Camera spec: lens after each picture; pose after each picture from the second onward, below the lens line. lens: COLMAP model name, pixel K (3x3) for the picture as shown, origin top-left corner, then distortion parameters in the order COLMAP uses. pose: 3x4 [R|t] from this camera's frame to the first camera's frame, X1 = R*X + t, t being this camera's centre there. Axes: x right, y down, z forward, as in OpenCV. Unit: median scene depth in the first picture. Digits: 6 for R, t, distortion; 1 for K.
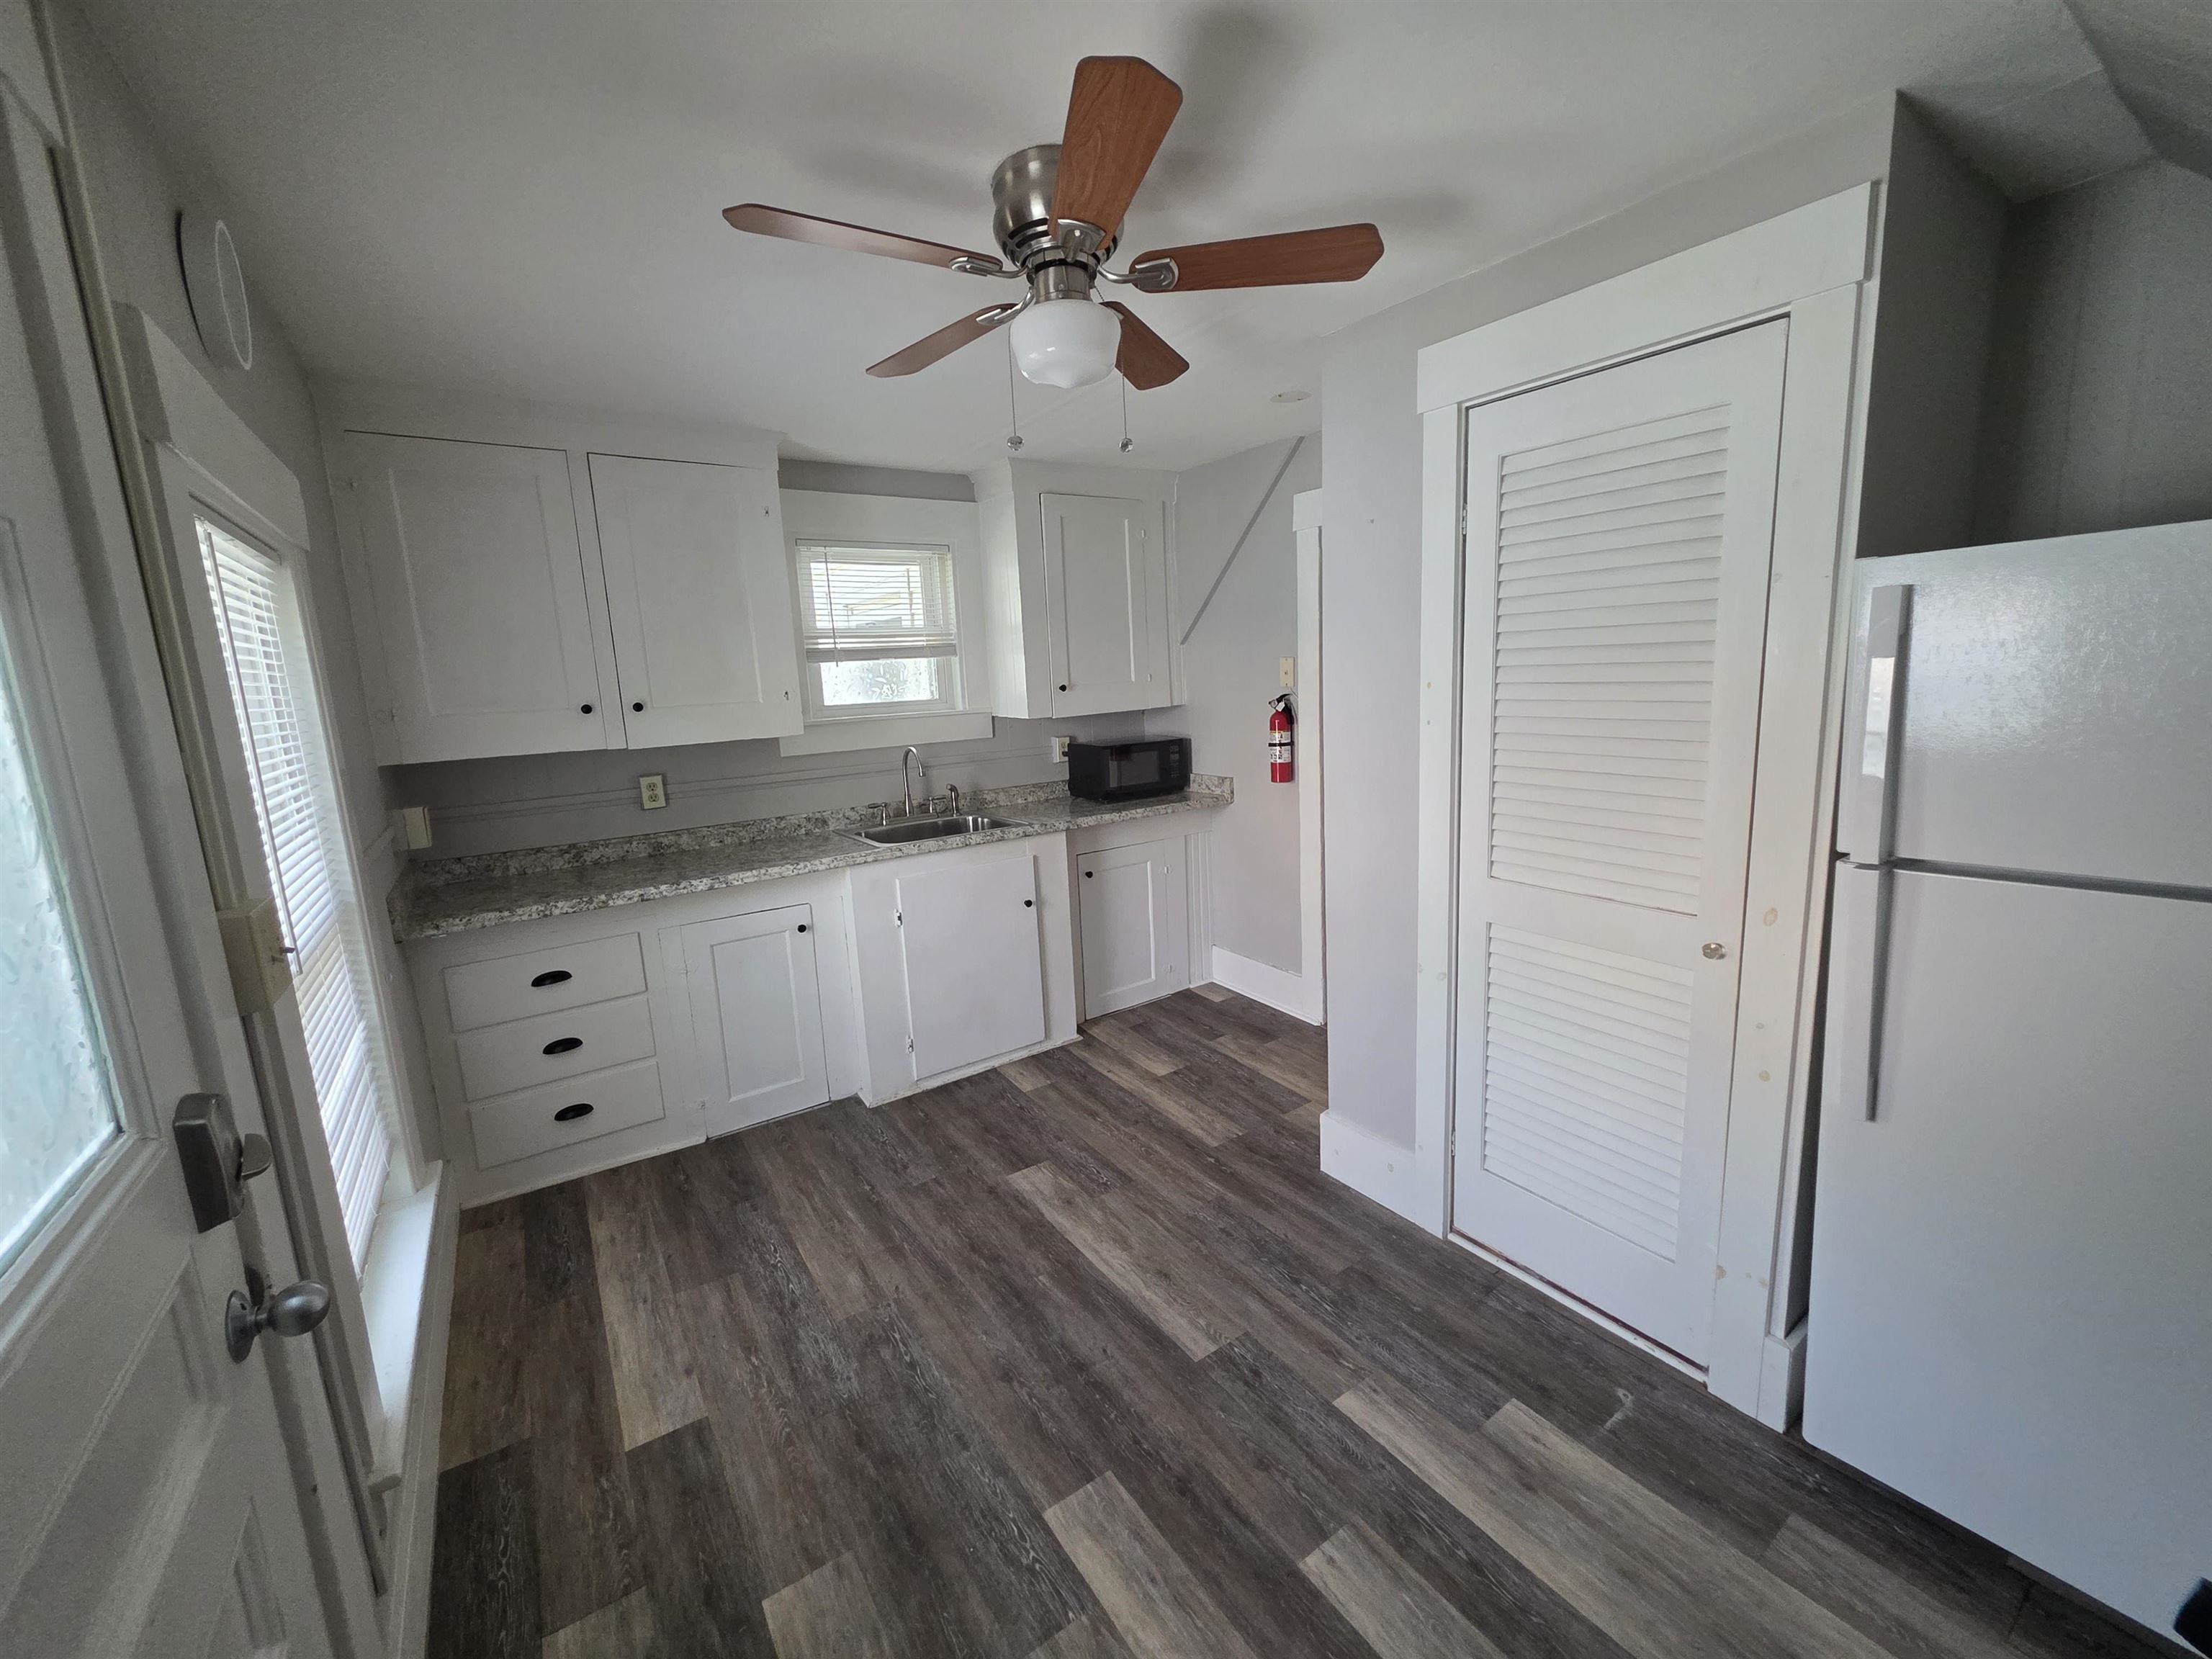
lens RADIAL K [[881.6, 0, 1108.0], [0, 881.6, 816.4], [0, 0, 1]] dist [0.000261, 0.000151]
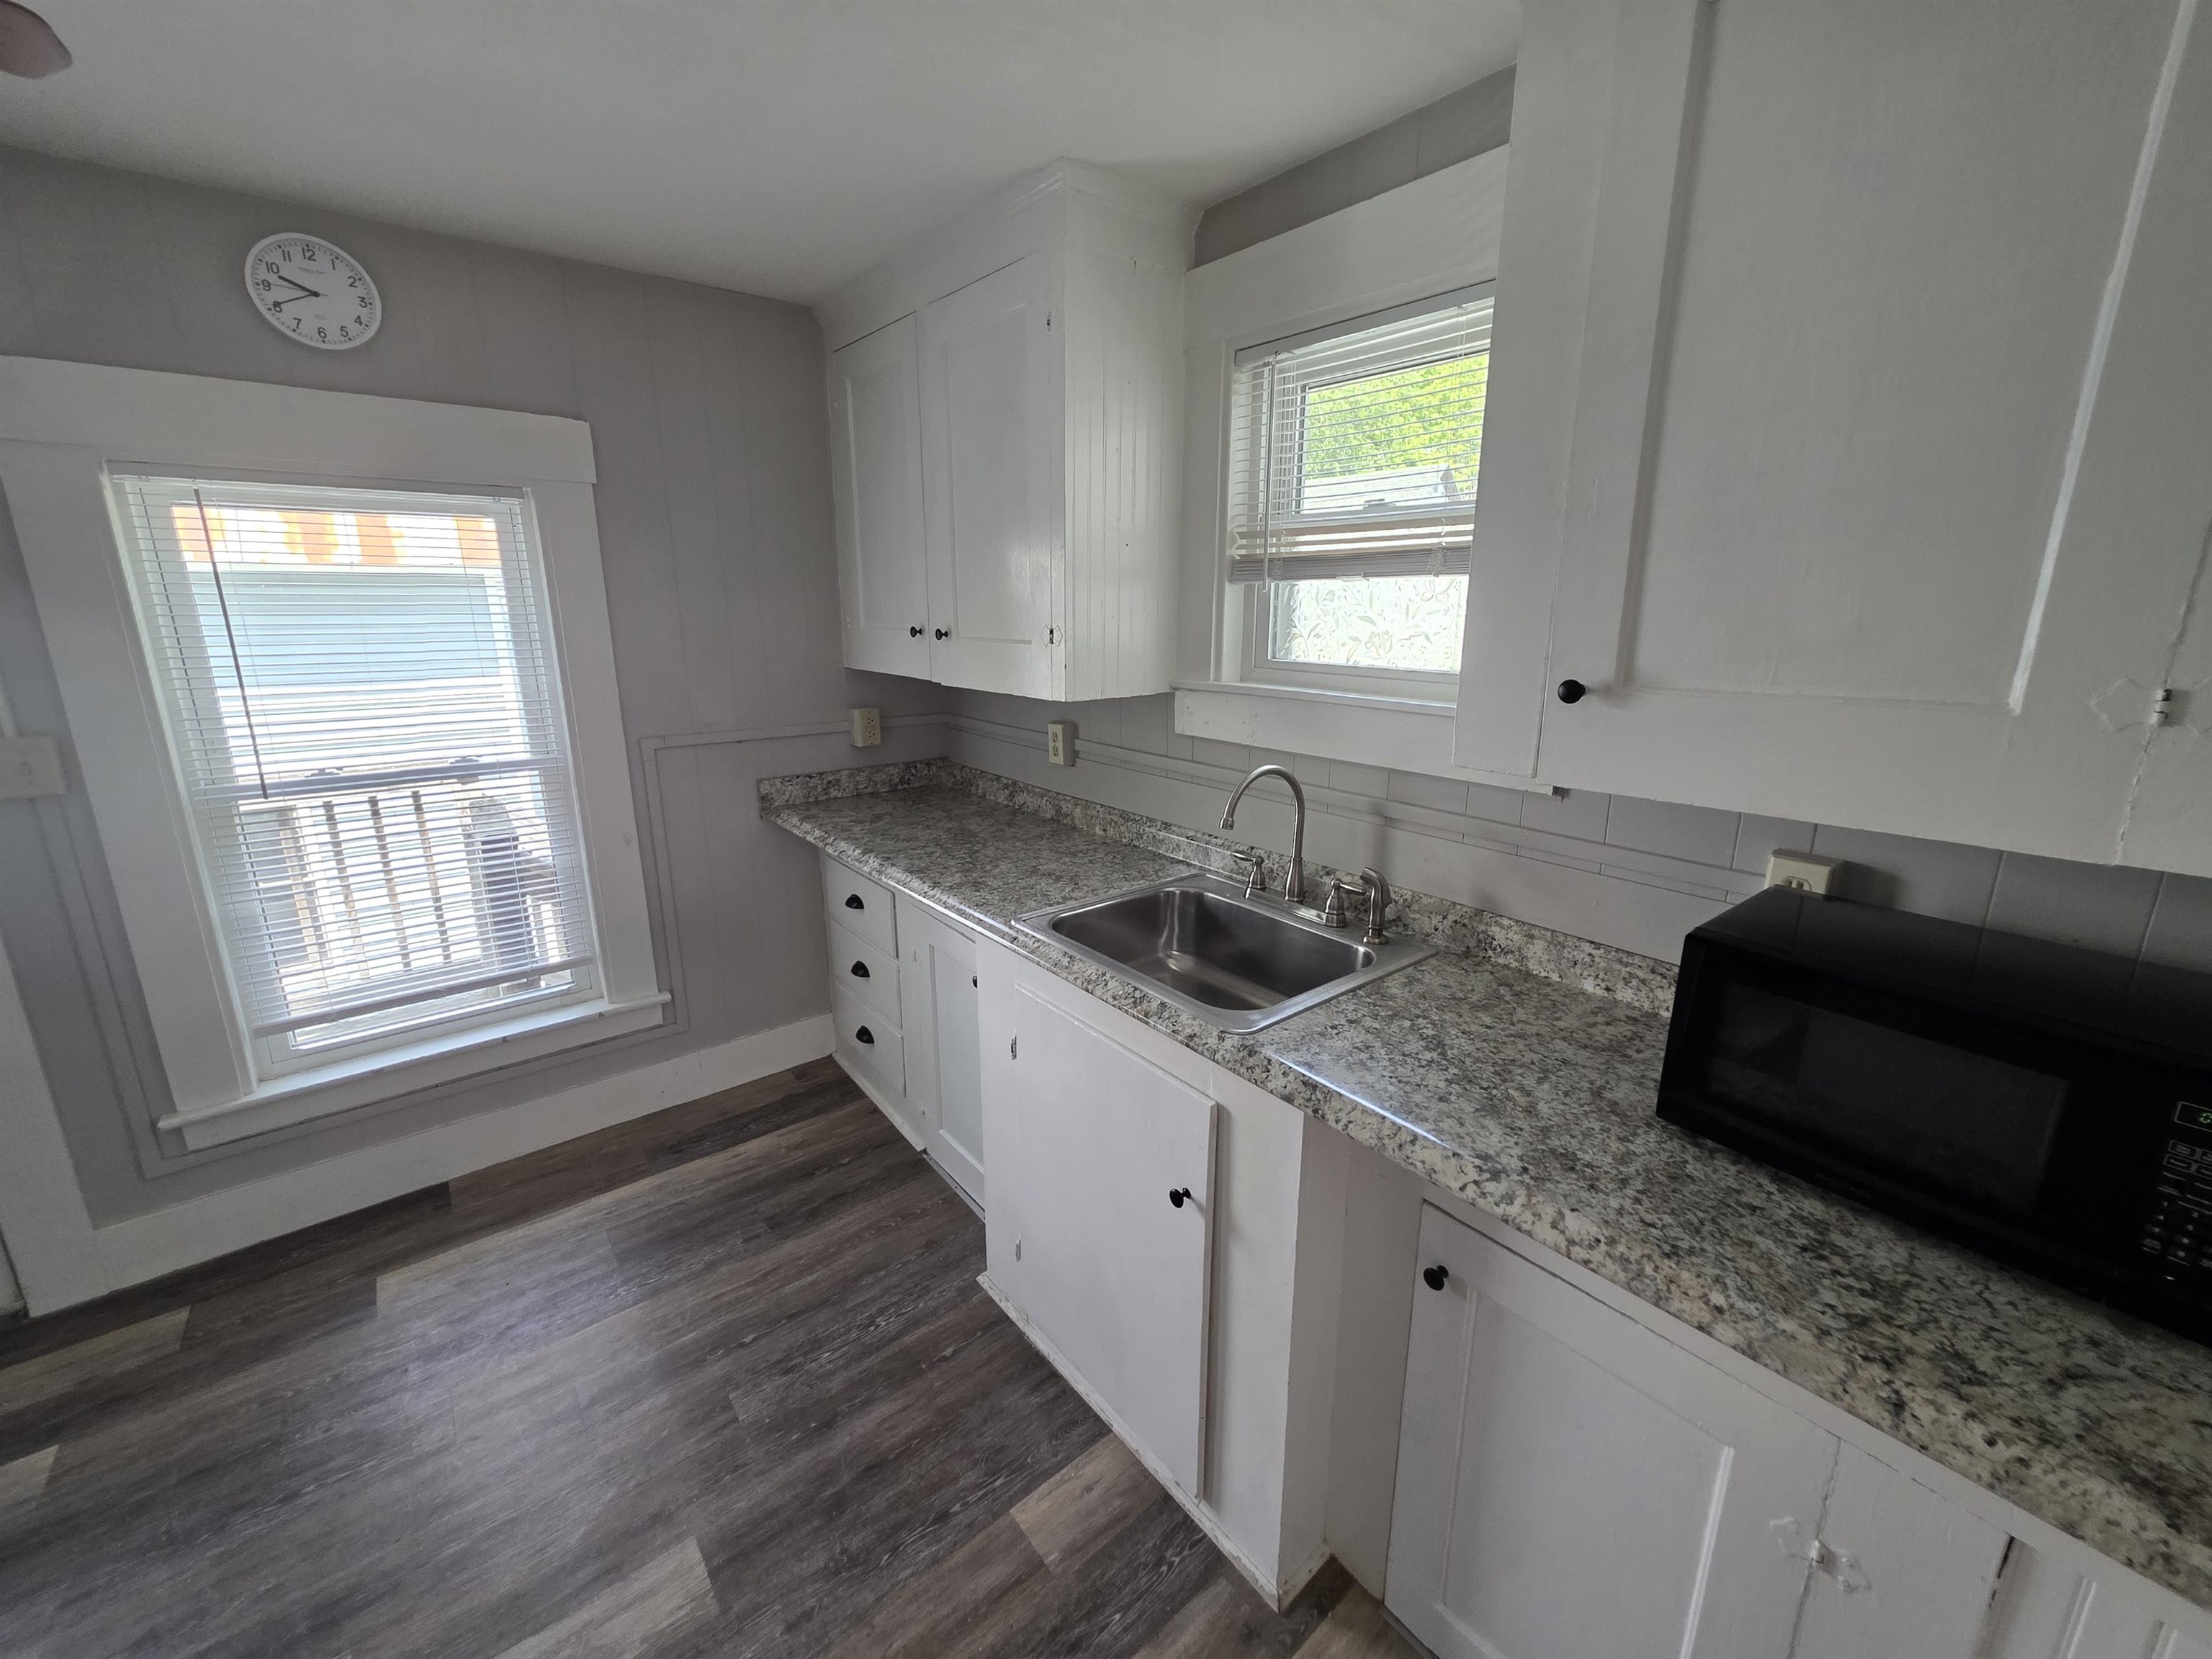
lens RADIAL K [[881.6, 0, 1108.0], [0, 881.6, 816.4], [0, 0, 1]] dist [0.000261, 0.000151]
pose [[0.087191, 0.282257, -0.955368, 0.264594], [-0.170014, 0.949167, 0.264909, -0.183640], [0.981577, 0.139328, 0.130746, 0.950645]]
